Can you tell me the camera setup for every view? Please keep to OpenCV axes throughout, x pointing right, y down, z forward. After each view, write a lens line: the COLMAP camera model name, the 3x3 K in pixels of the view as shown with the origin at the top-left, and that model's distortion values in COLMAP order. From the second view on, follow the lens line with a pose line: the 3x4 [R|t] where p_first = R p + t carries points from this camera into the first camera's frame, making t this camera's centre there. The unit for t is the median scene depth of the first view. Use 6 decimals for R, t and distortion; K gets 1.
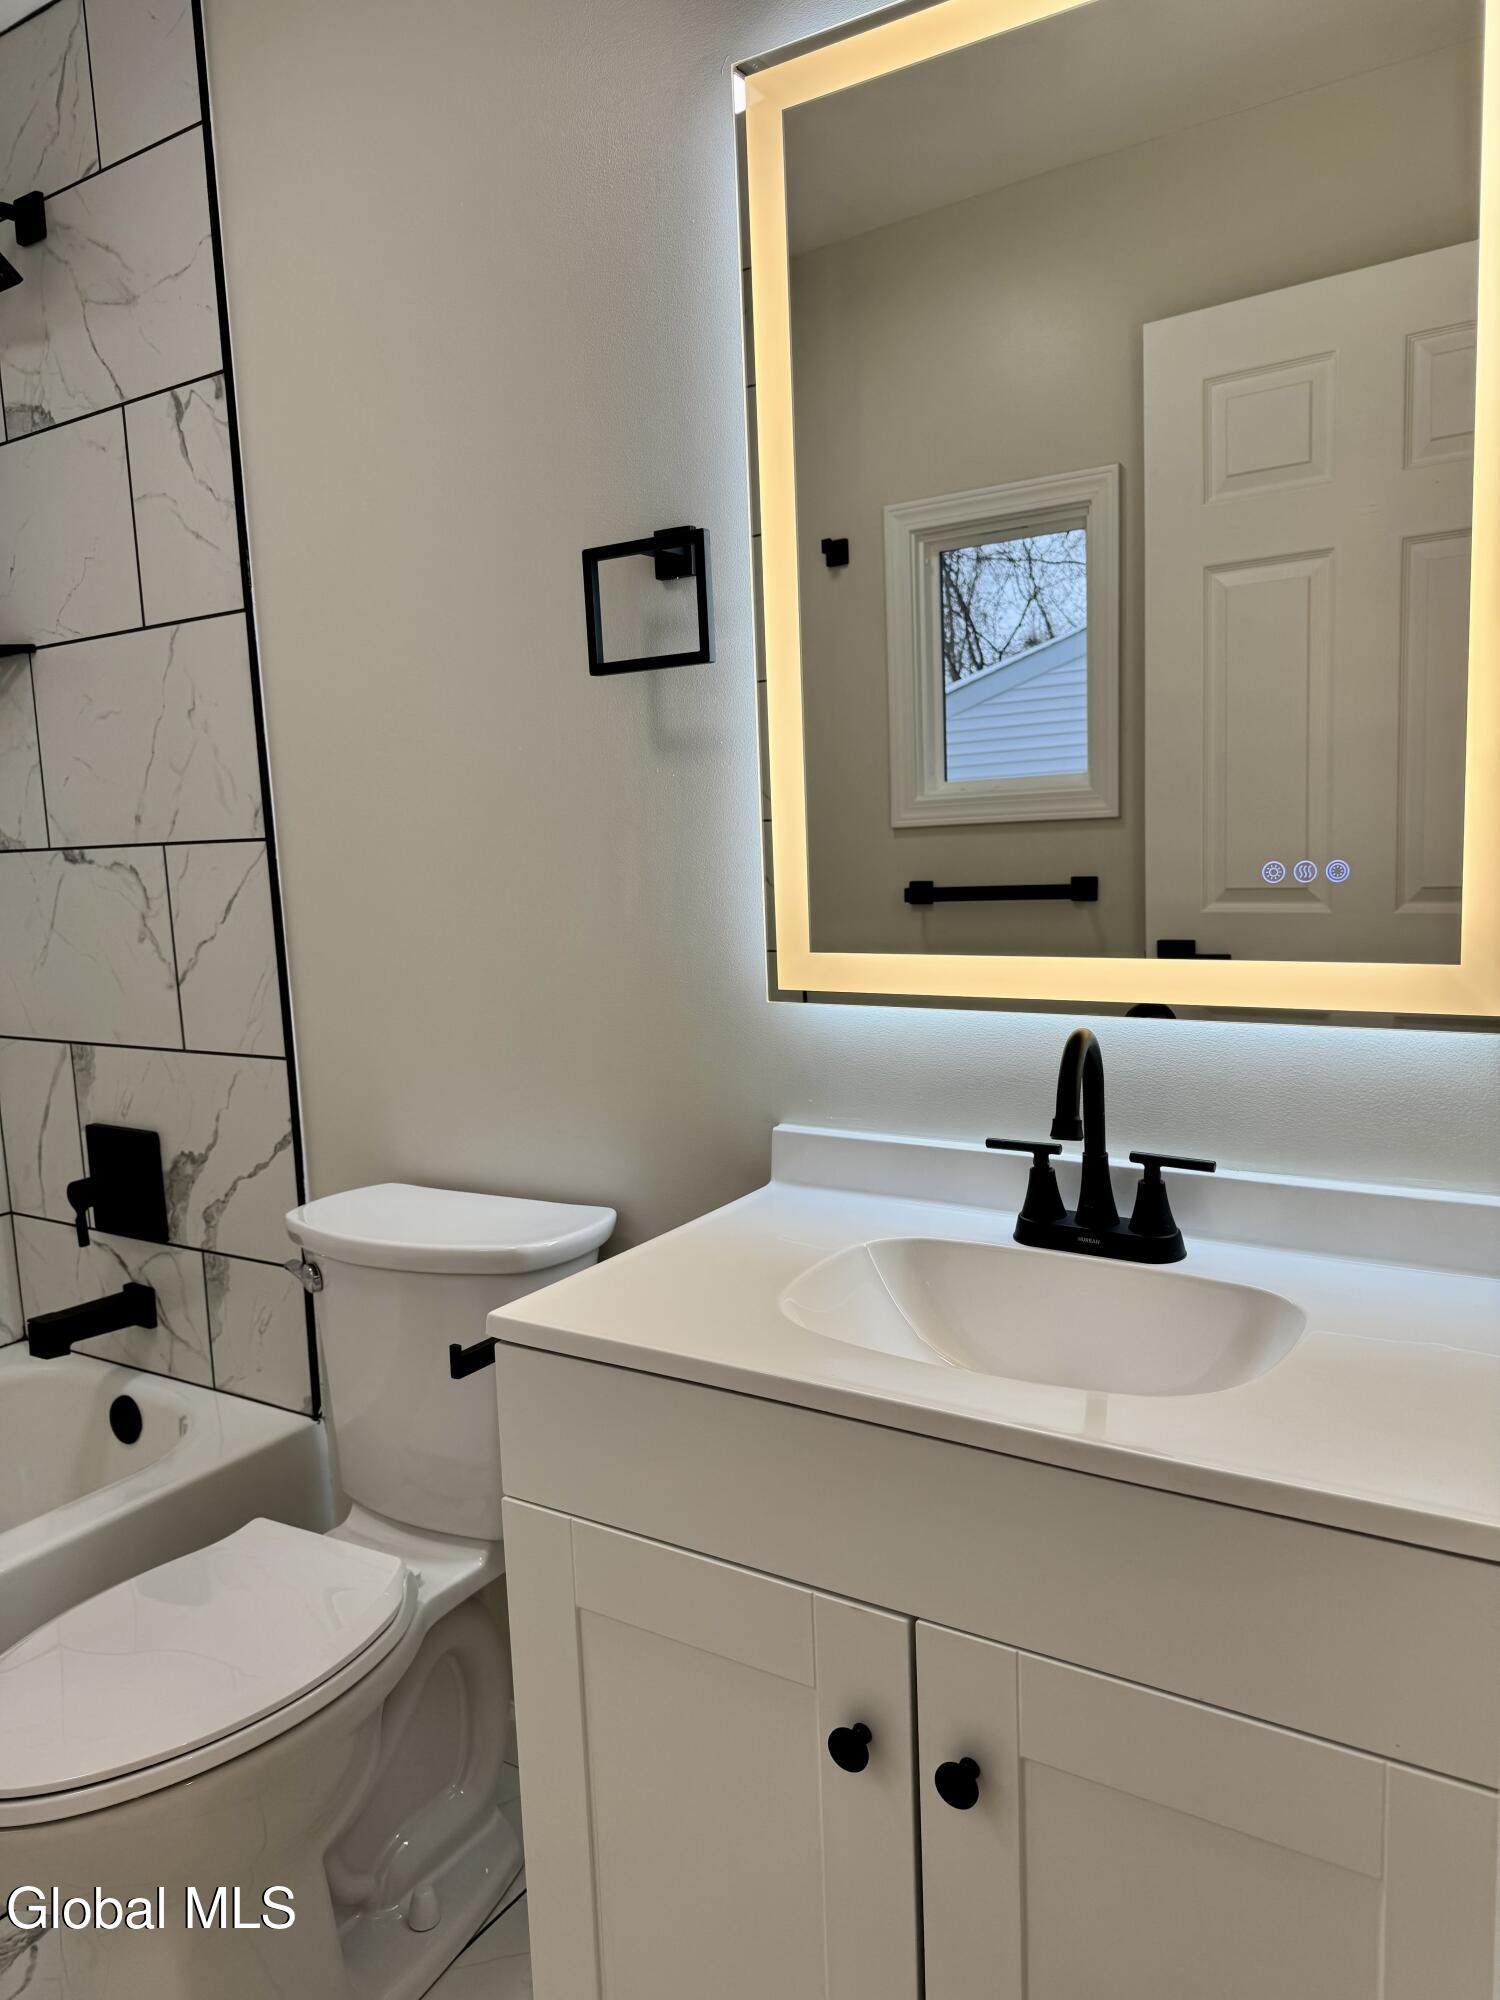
lens RADIAL K [[1425.4, 0, 743.4], [0, 1425.4, 1004.2], [0, 0, 1]] dist [0.015149, -0.011622]
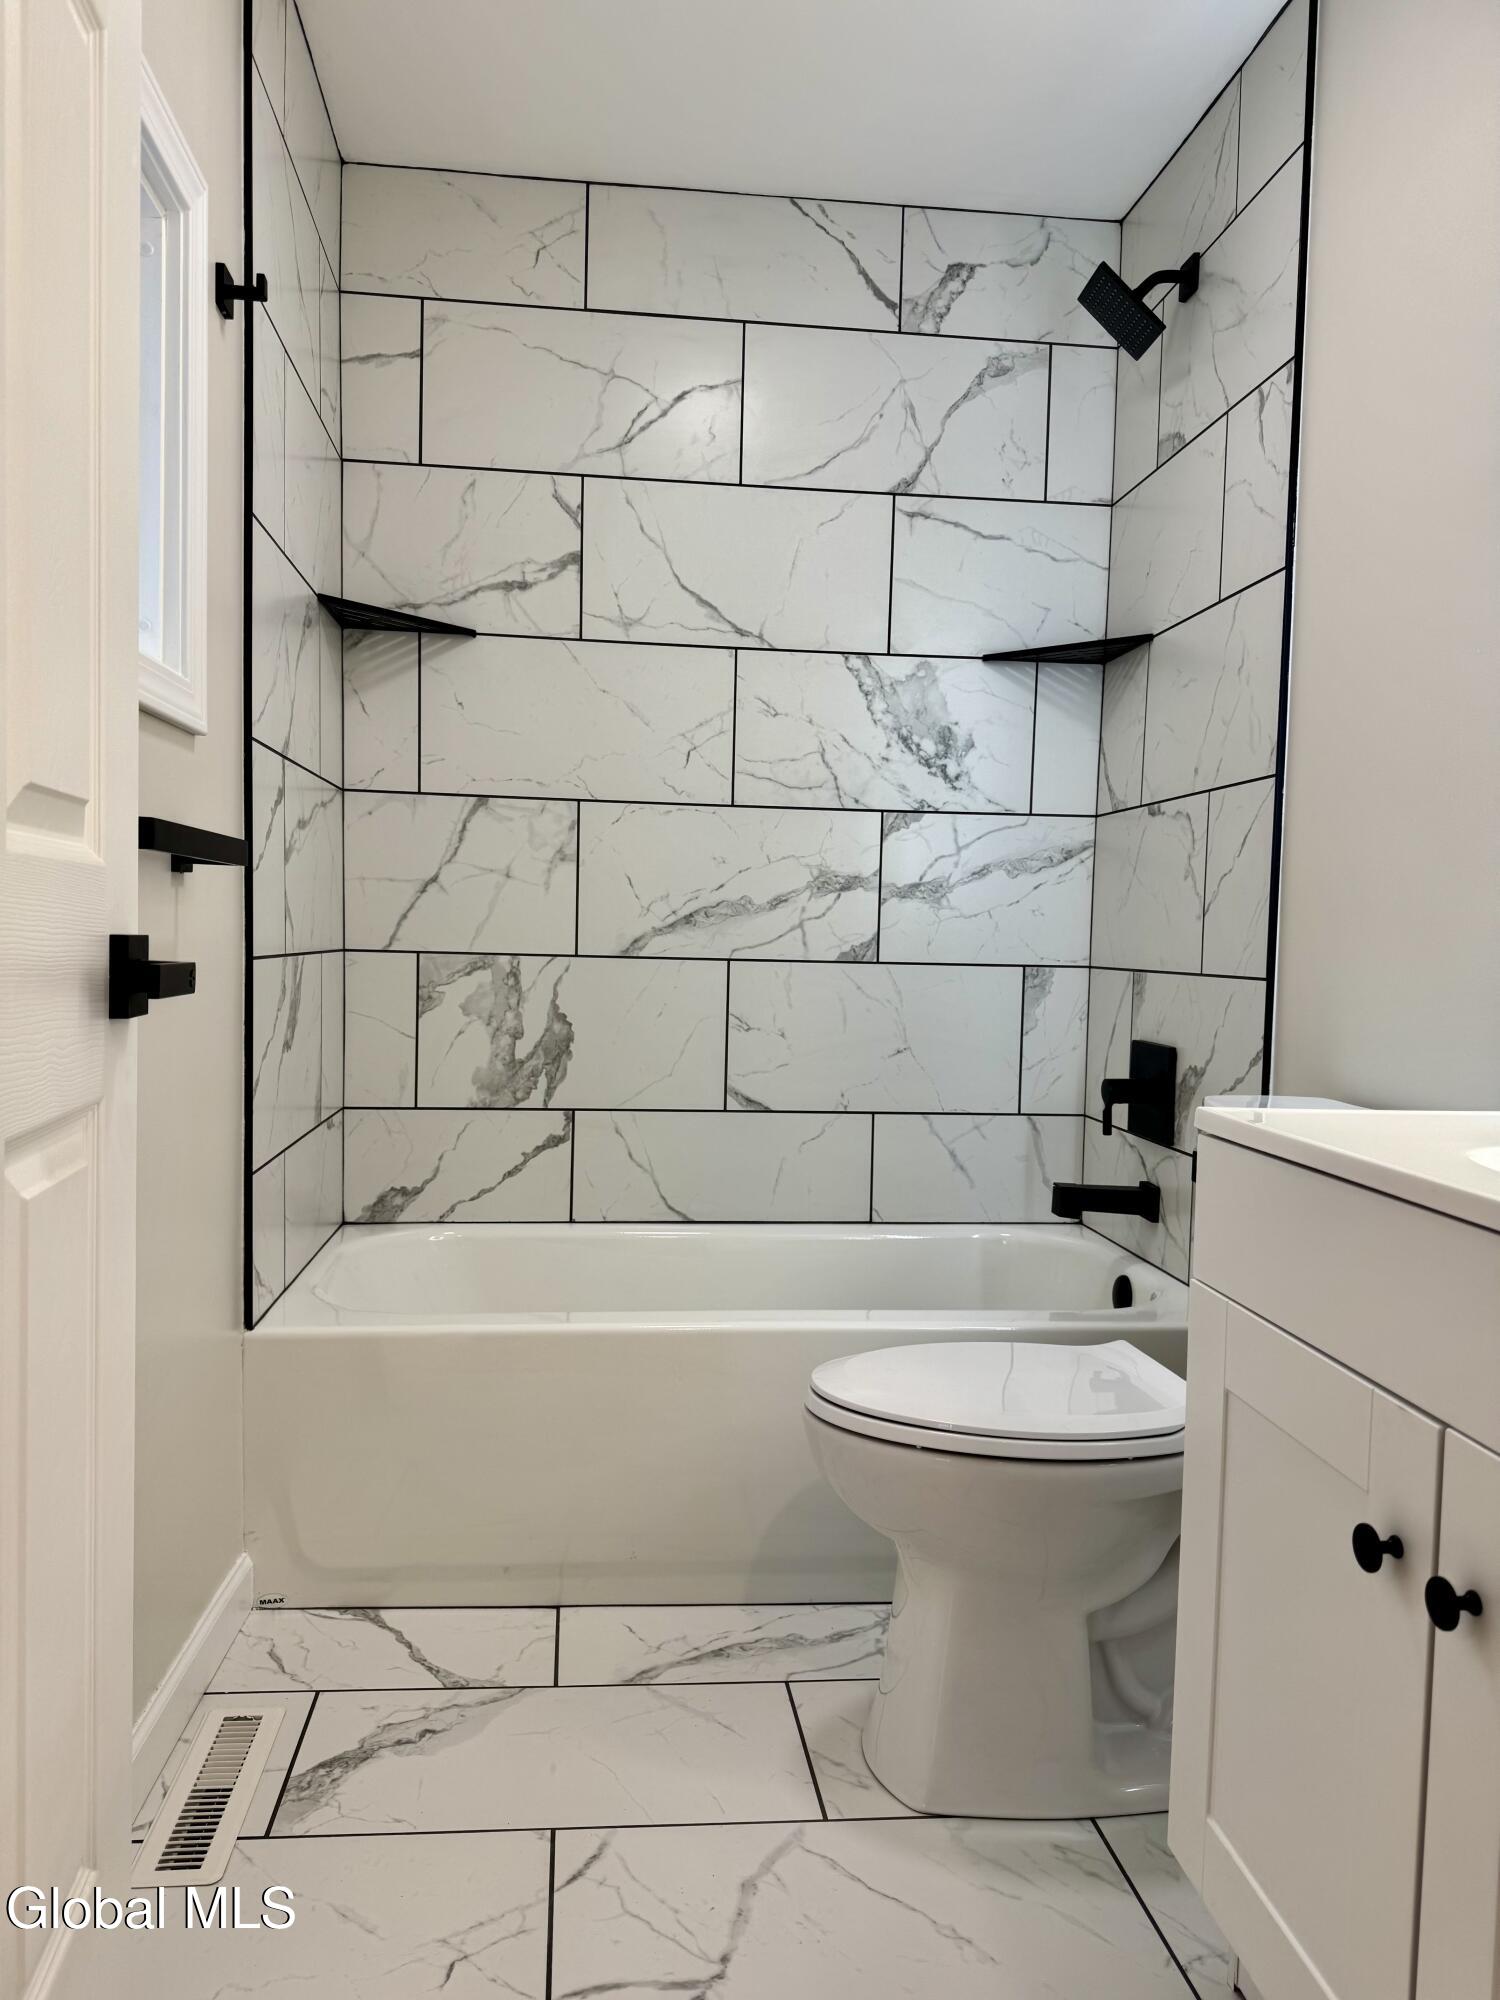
lens RADIAL K [[1425.4, 0, 741.2], [0, 1425.4, 1004.4], [0, 0, 1]] dist [0.015149, -0.011622]
pose [[0.634585, 0.094772, -0.767020, 0.235723], [-0.141552, 0.989917, 0.005202, 0.099152], [0.759779, 0.105272, 0.641602, 0.010244]]
